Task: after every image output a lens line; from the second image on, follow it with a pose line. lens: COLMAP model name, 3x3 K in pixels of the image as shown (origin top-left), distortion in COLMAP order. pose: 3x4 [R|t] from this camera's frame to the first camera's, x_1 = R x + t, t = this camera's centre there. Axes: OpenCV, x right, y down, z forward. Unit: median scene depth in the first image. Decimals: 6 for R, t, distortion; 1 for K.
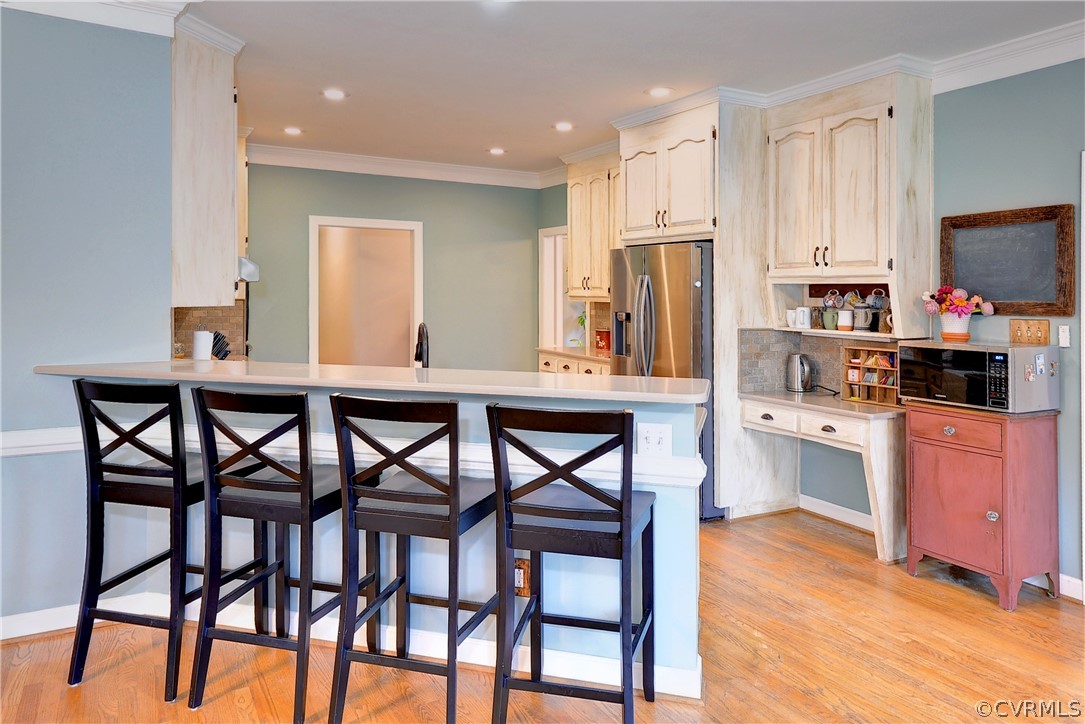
lens RADIAL K [[720.1, 0, 511.7], [0, 720.1, 289.1], [0, 0, 1]] dist [0.000744, 0.001341]
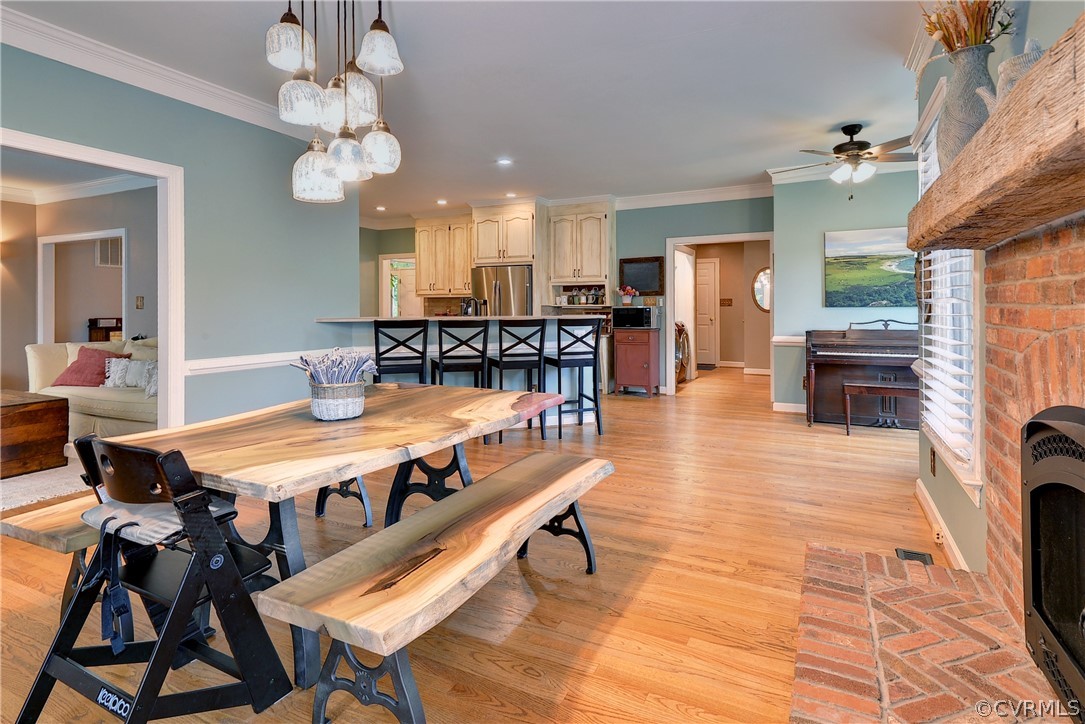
lens RADIAL K [[563.3, 0, 531.5], [0, 563.3, 313.7], [0, 0, 1]] dist [-0.000404, -0.000206]
pose [[0.820565, -0.017611, 0.571282, -0.768424], [0.007129, 0.999763, 0.020580, 0.049151], [-0.571509, -0.012815, 0.820496, -0.445274]]
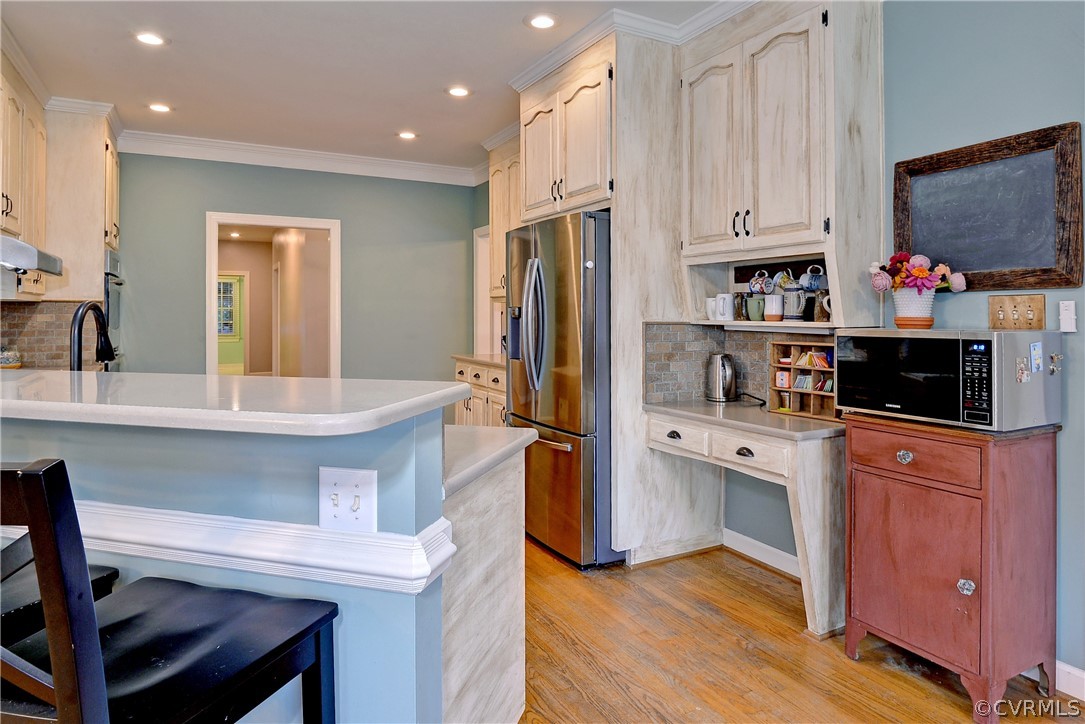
lens RADIAL K [[635.5, 0, 542.9], [0, 635.5, 321.4], [0, 0, 1]] dist [-0.026854, -0.001848]
pose [[0.999722, -0.008927, 0.021812, 0.209702], [0.008590, 0.999843, 0.015501, 0.046537], [-0.021947, -0.015309, 0.999642, 0.343592]]
